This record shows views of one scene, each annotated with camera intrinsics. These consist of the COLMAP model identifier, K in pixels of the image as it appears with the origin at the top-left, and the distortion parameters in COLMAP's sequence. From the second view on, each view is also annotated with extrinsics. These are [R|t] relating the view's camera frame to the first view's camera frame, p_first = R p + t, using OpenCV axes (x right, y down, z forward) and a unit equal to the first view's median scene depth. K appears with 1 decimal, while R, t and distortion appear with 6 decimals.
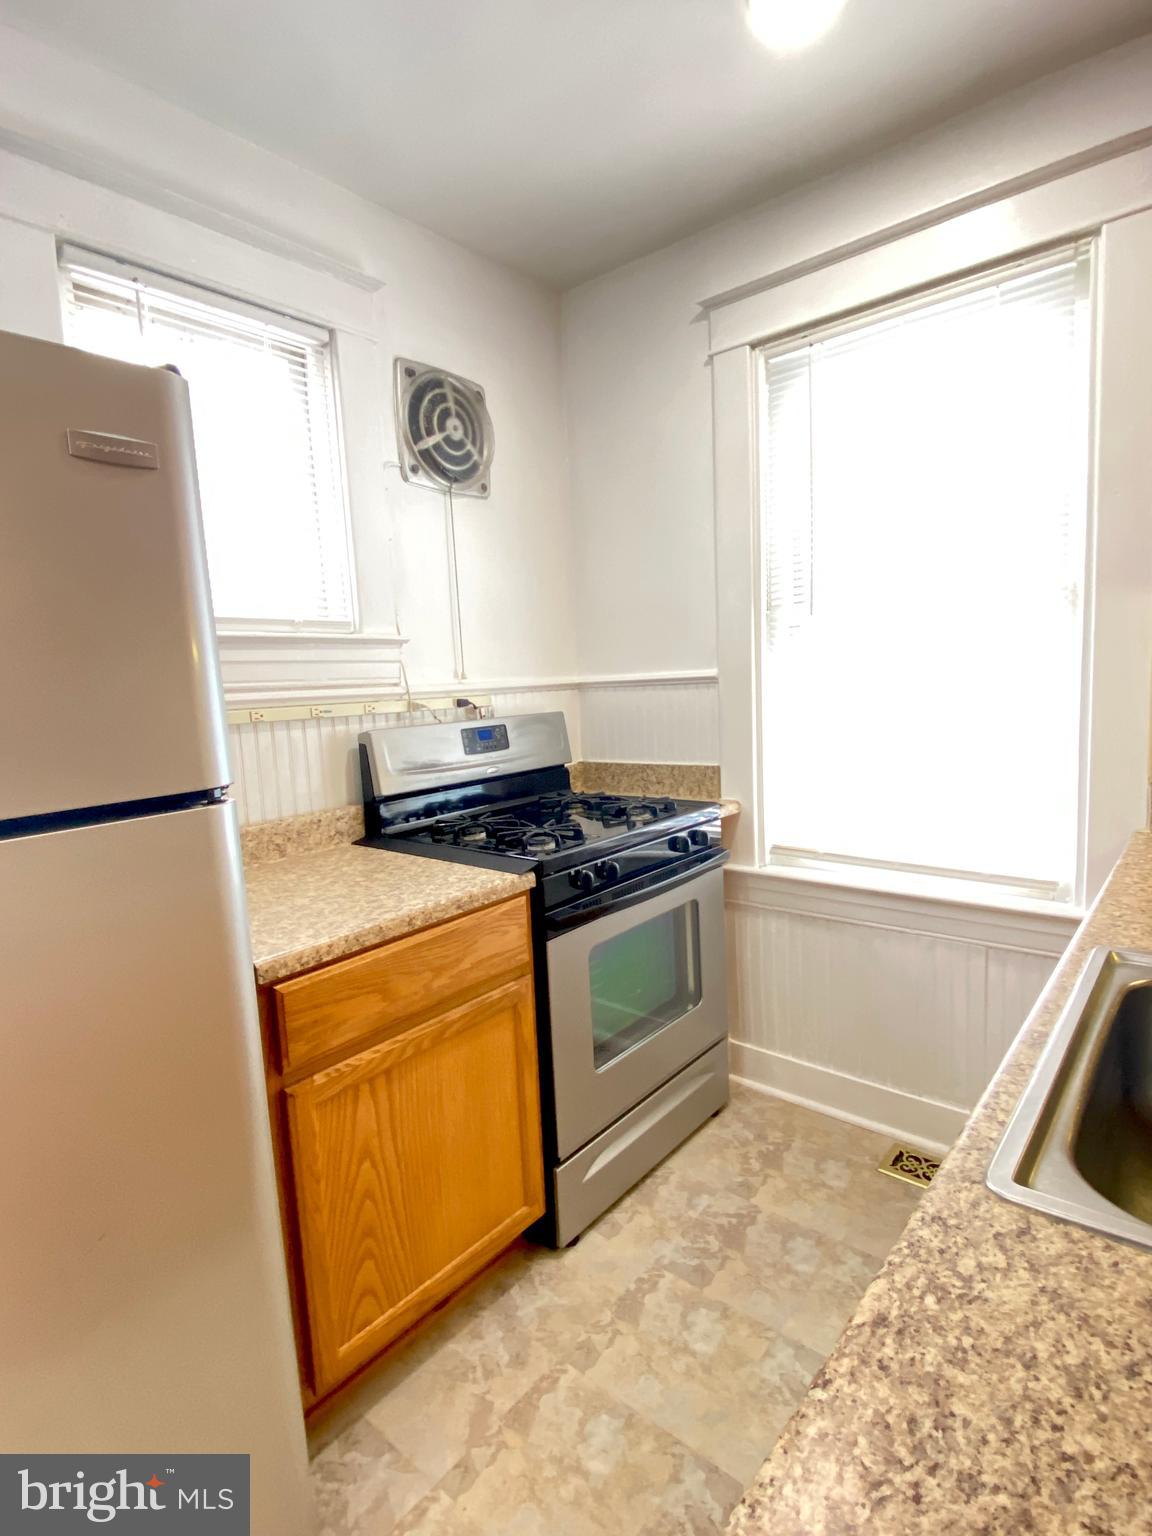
lens RADIAL K [[779.4, 0, 575.2], [0, 779.4, 770.6], [0, 0, 1]] dist [0.012596, -0.018279]
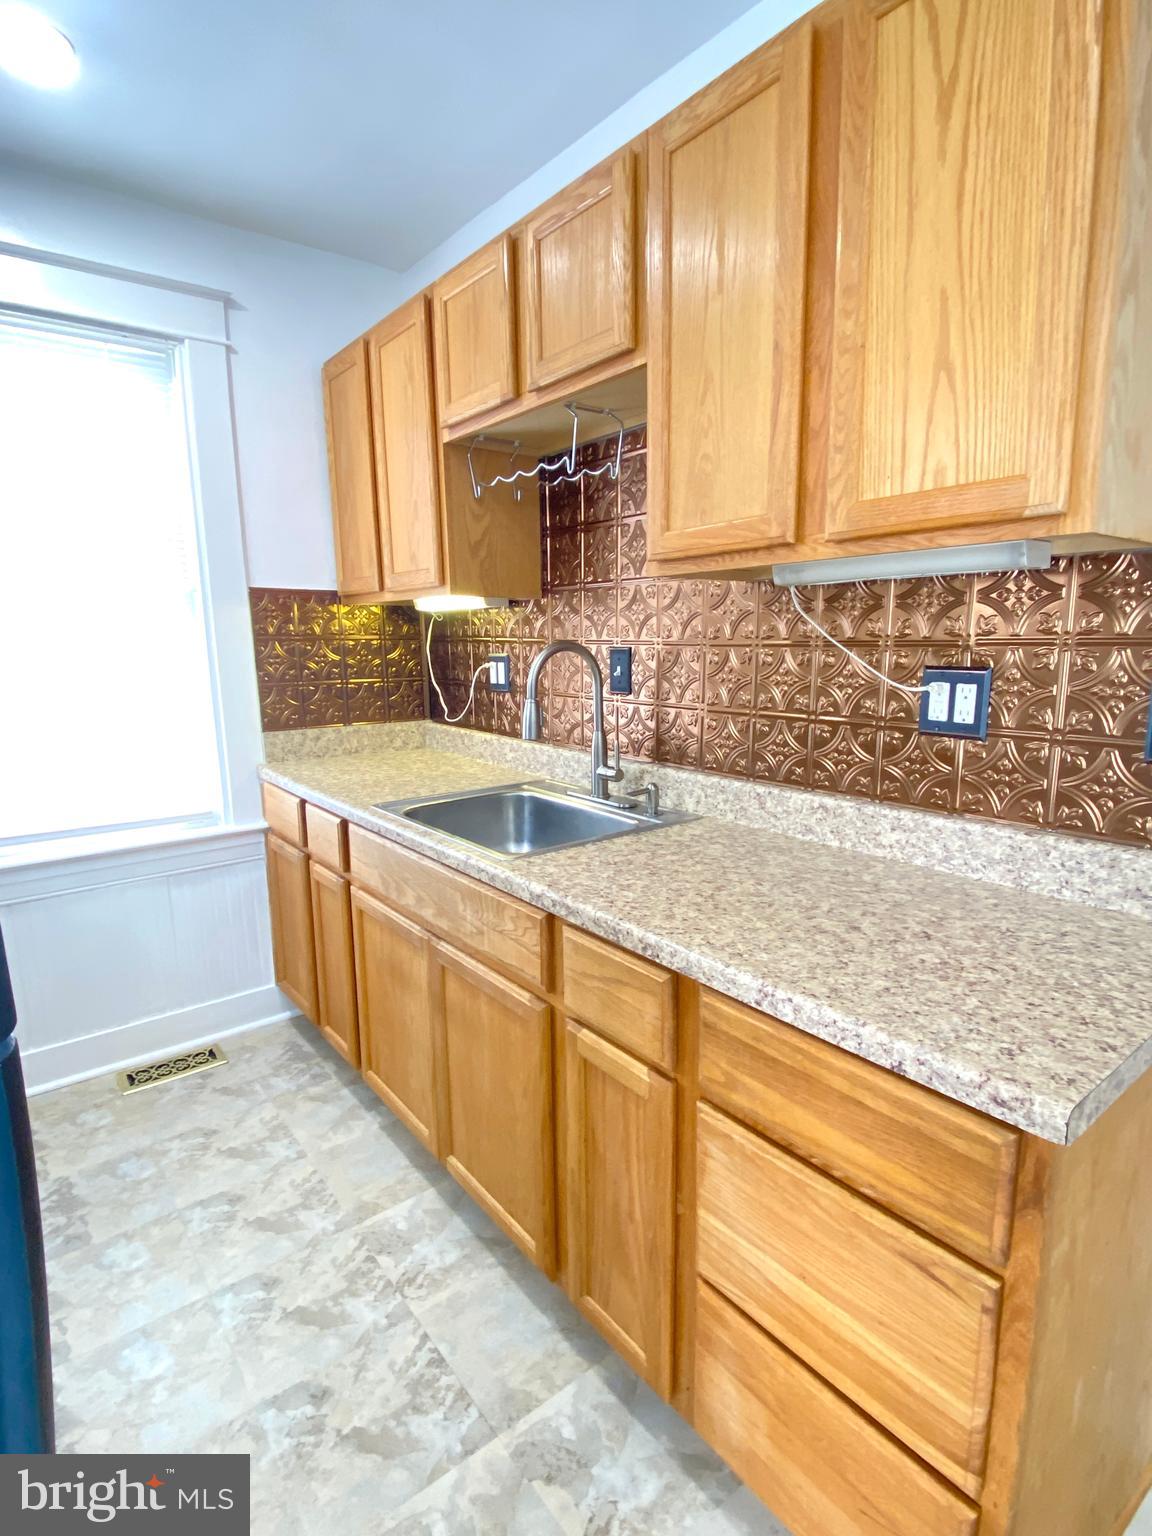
lens RADIAL K [[779.4, 0, 582.9], [0, 779.4, 772.2], [0, 0, 1]] dist [0.012596, -0.018279]
pose [[0.197952, -0.123617, 0.972386, -0.537230], [0.119922, 0.987618, 0.101140, 0.011980], [-0.972848, 0.096589, 0.210325, 0.065586]]
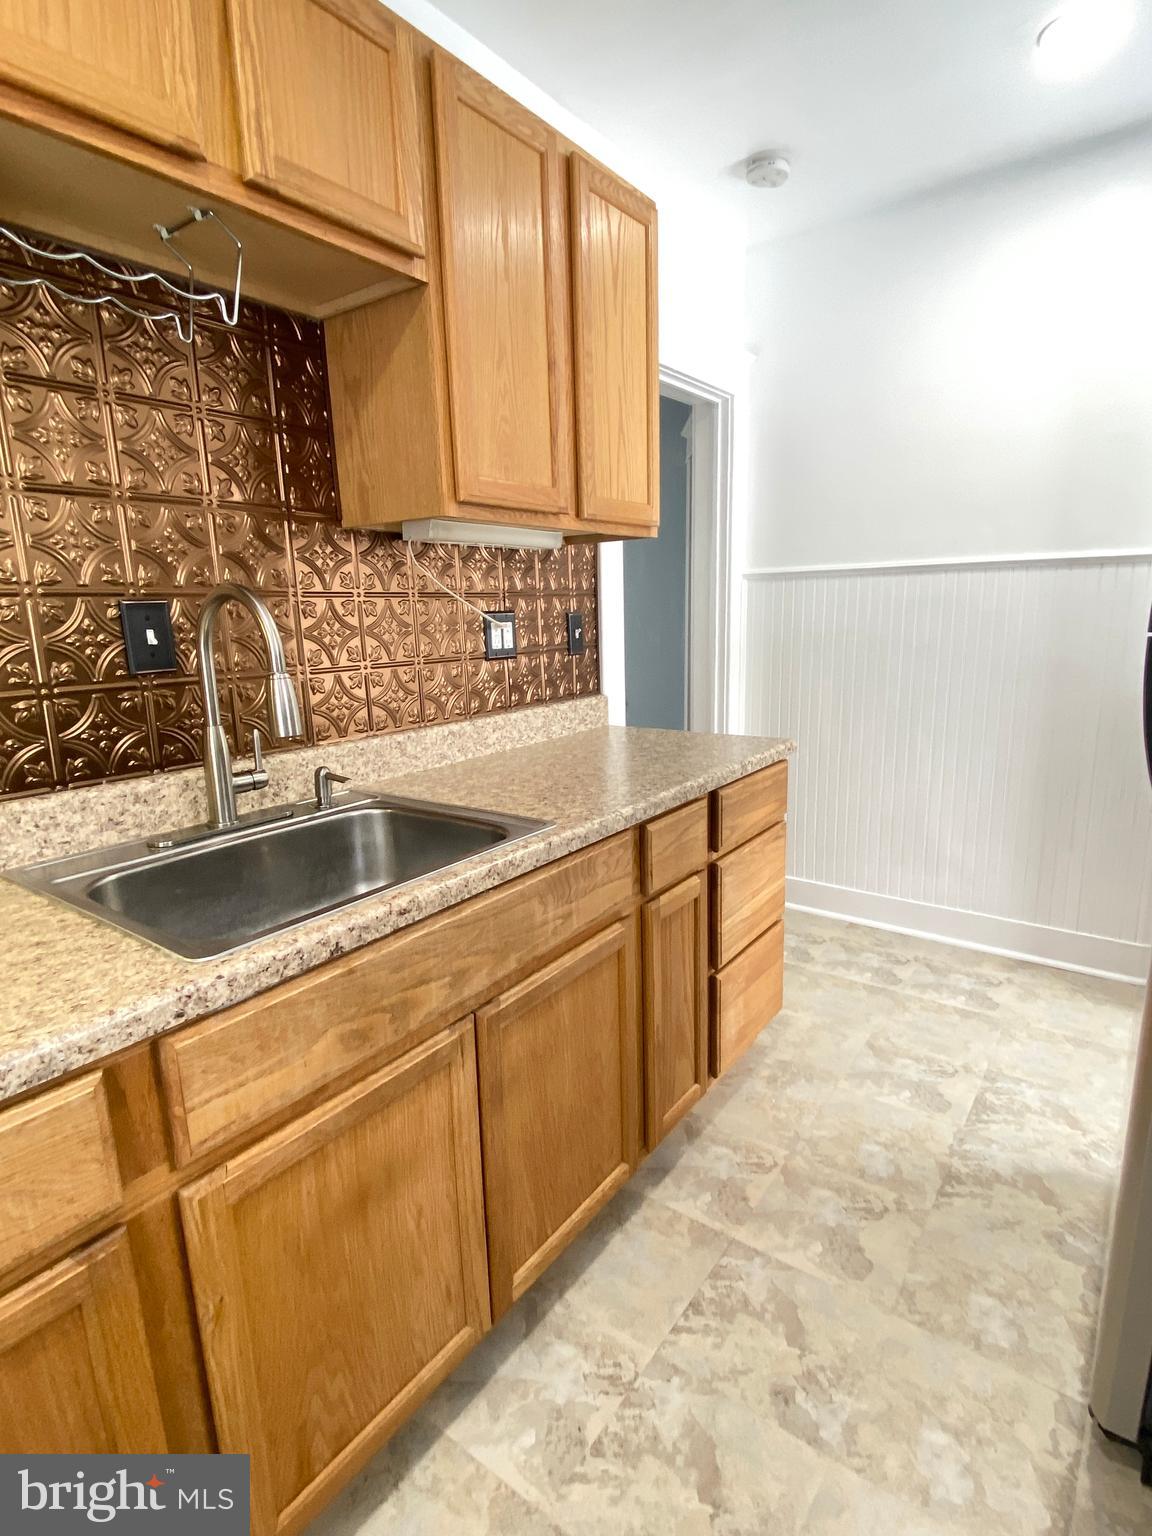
lens RADIAL K [[779.4, 0, 573.0], [0, 779.4, 751.9], [0, 0, 1]] dist [0.012596, -0.018279]
pose [[-0.995111, 0.088336, -0.044172, 0.171954], [0.070581, 0.948899, 0.307585, -0.105370], [0.069086, 0.302964, -0.950495, 0.924093]]
